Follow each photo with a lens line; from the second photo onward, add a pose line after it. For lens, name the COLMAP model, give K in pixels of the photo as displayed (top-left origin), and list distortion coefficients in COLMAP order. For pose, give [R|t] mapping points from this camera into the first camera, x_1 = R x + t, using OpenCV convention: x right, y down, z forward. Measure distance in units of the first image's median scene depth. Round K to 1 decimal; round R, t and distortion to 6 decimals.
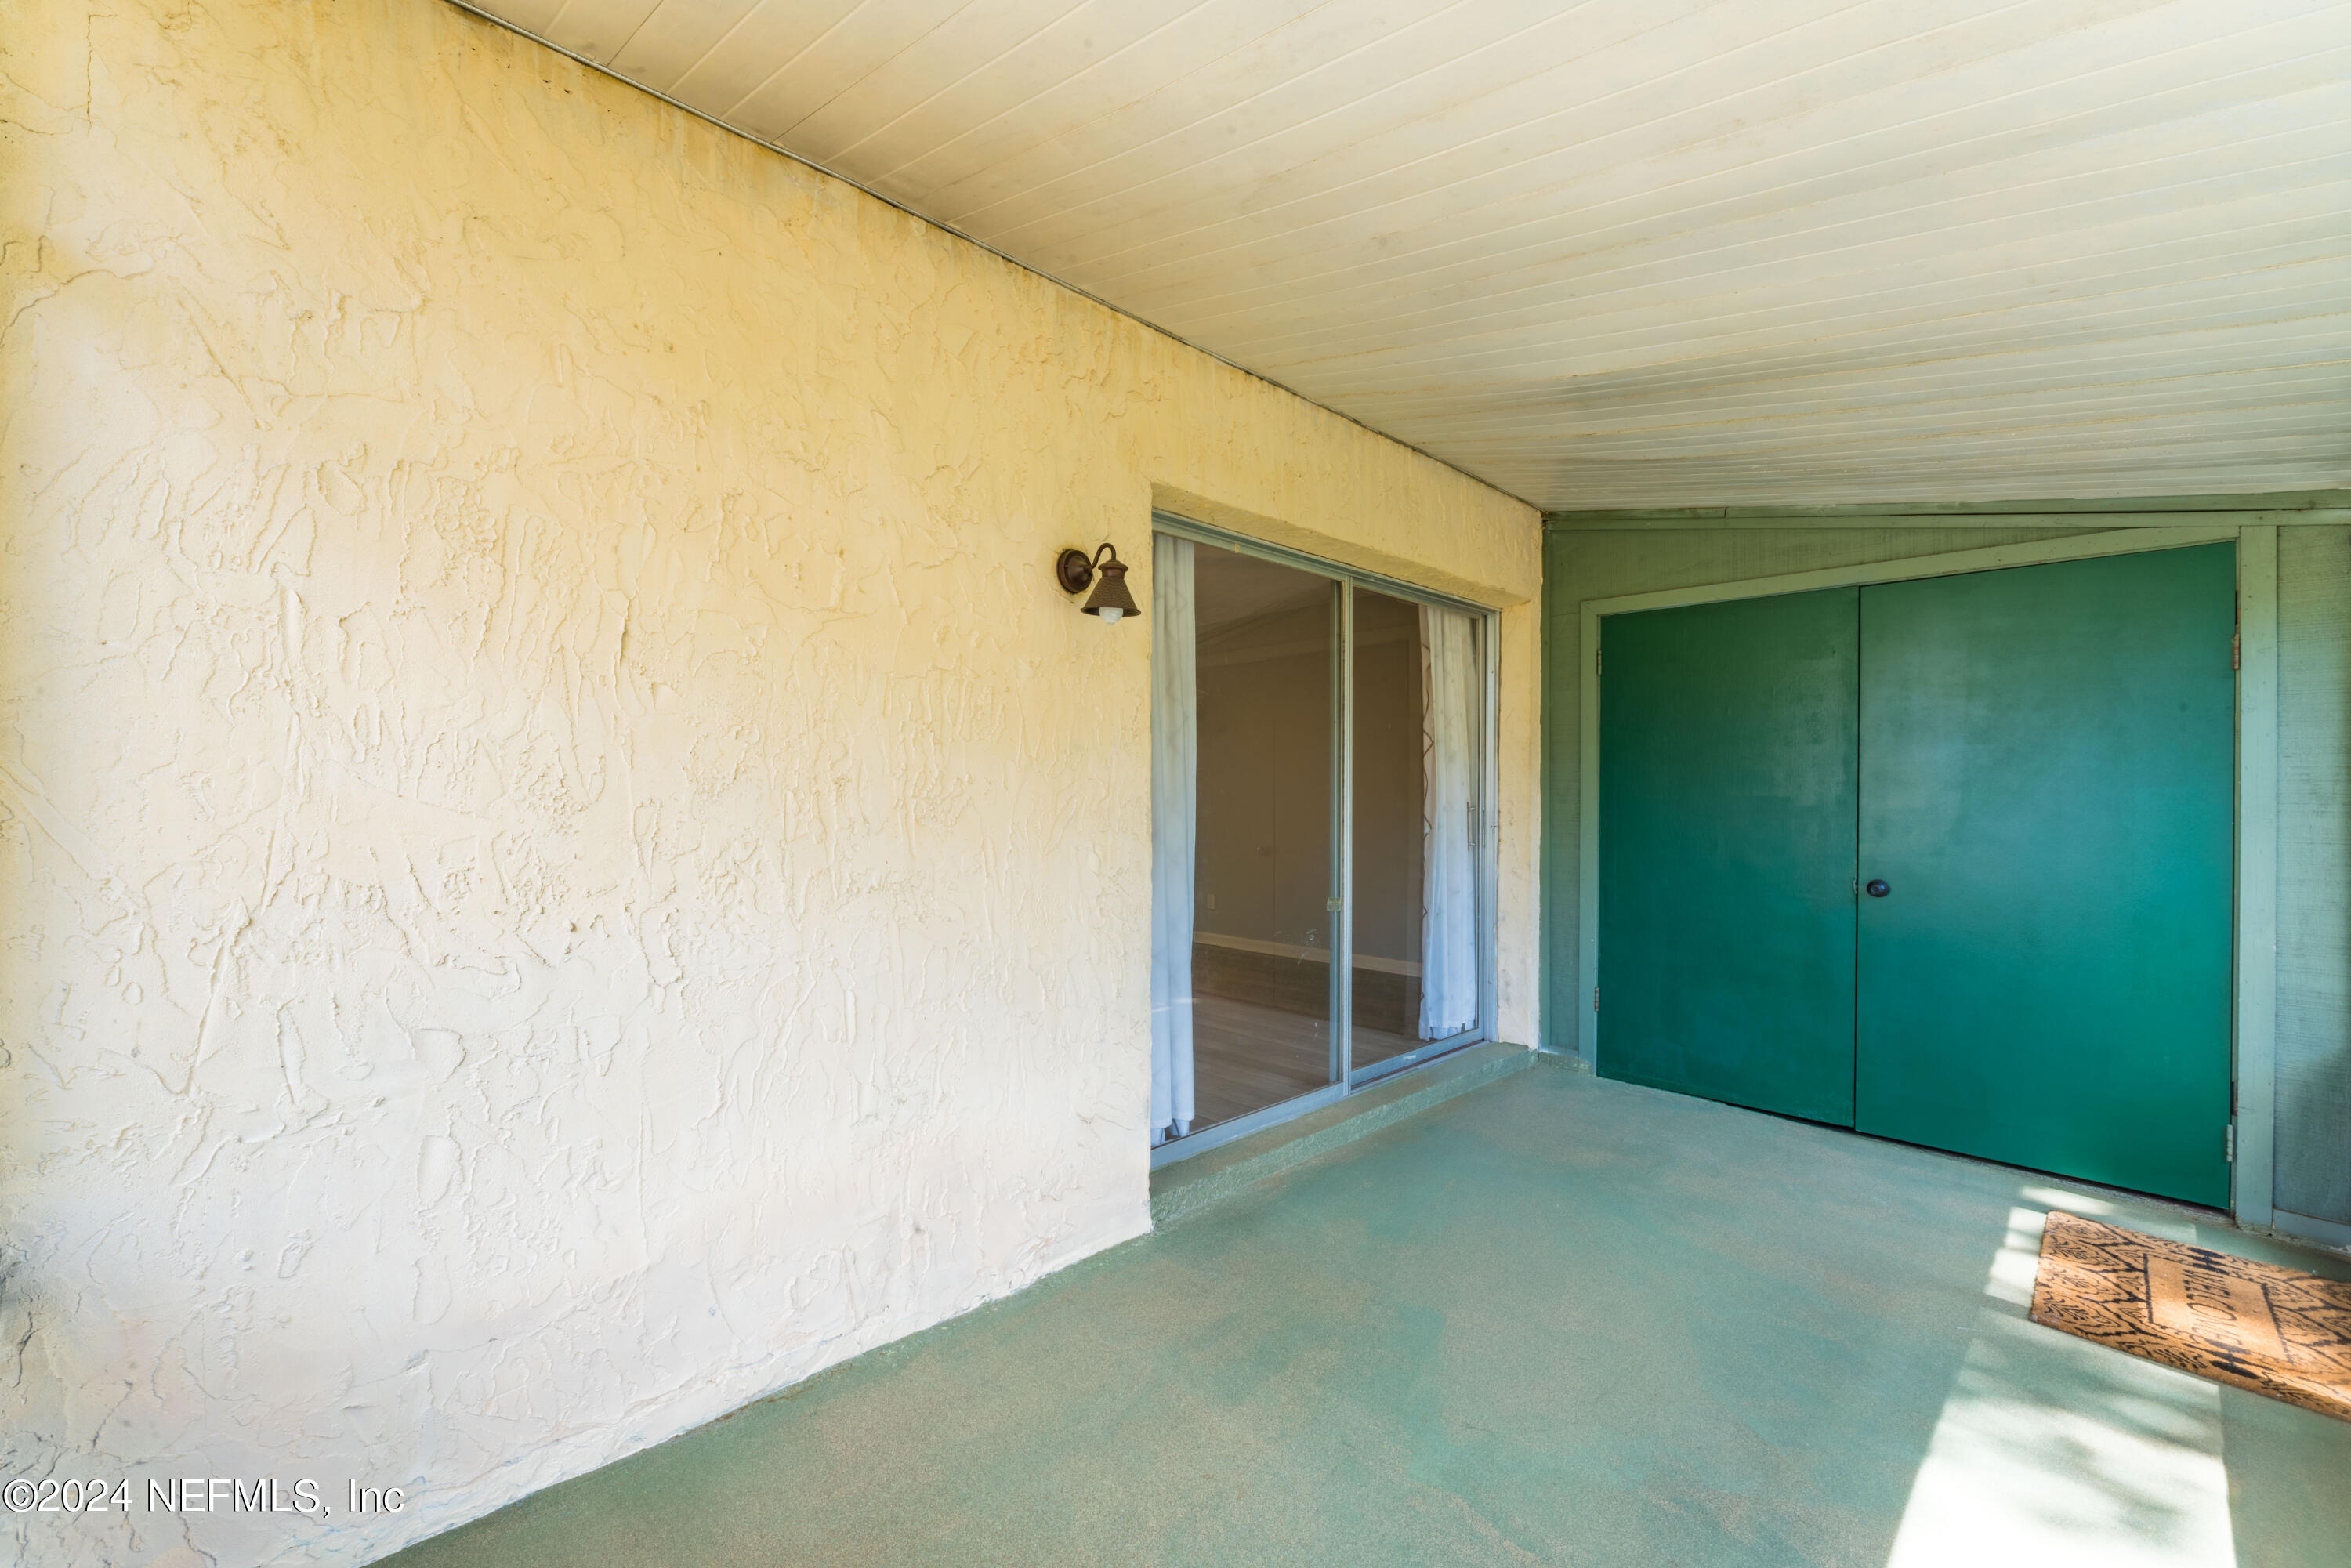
lens RADIAL K [[1027.1, 0, 1172.9], [0, 1027.1, 796.7], [0, 0, 1]] dist [-0.000432, -0.000210]
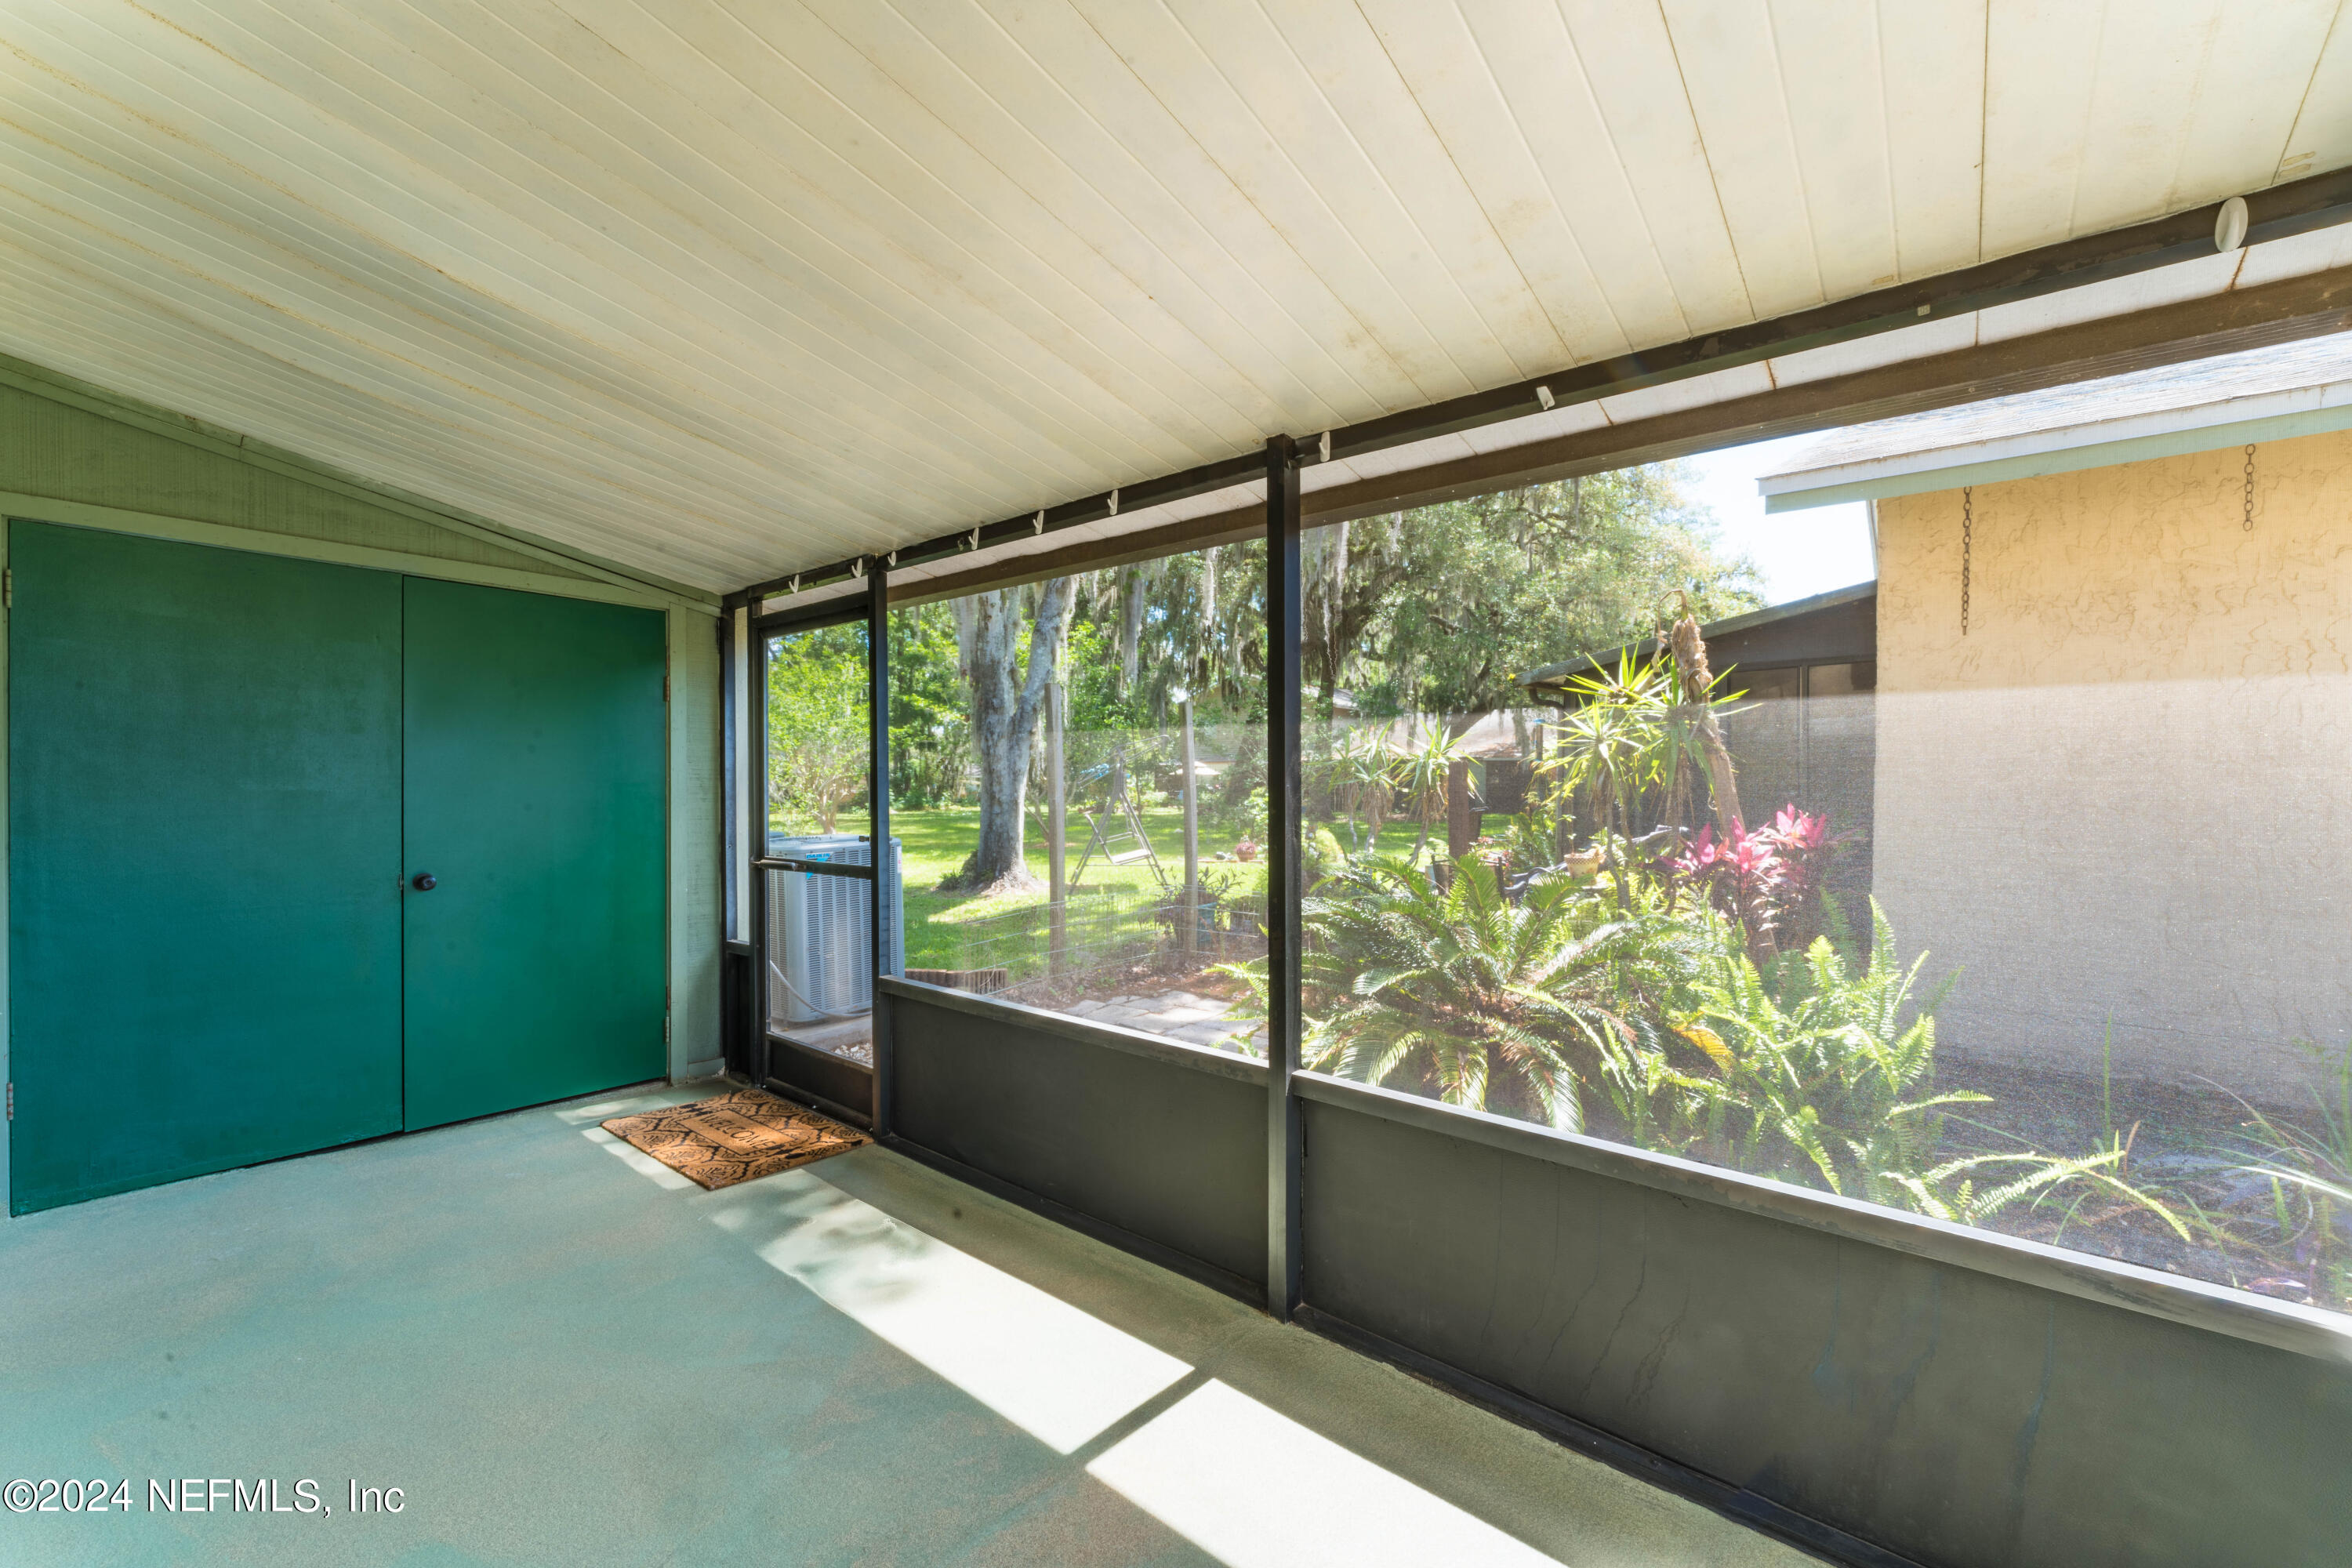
lens RADIAL K [[905.5, 0, 1168.1], [0, 905.5, 789.6], [0, 0, 1]] dist [-0.000945, 0.000025]
pose [[-0.091031, -0.008097, 0.995815, -0.301490], [-0.005843, 0.999954, 0.007596, -0.014034], [-0.995831, -0.005127, -0.091074, 0.418272]]
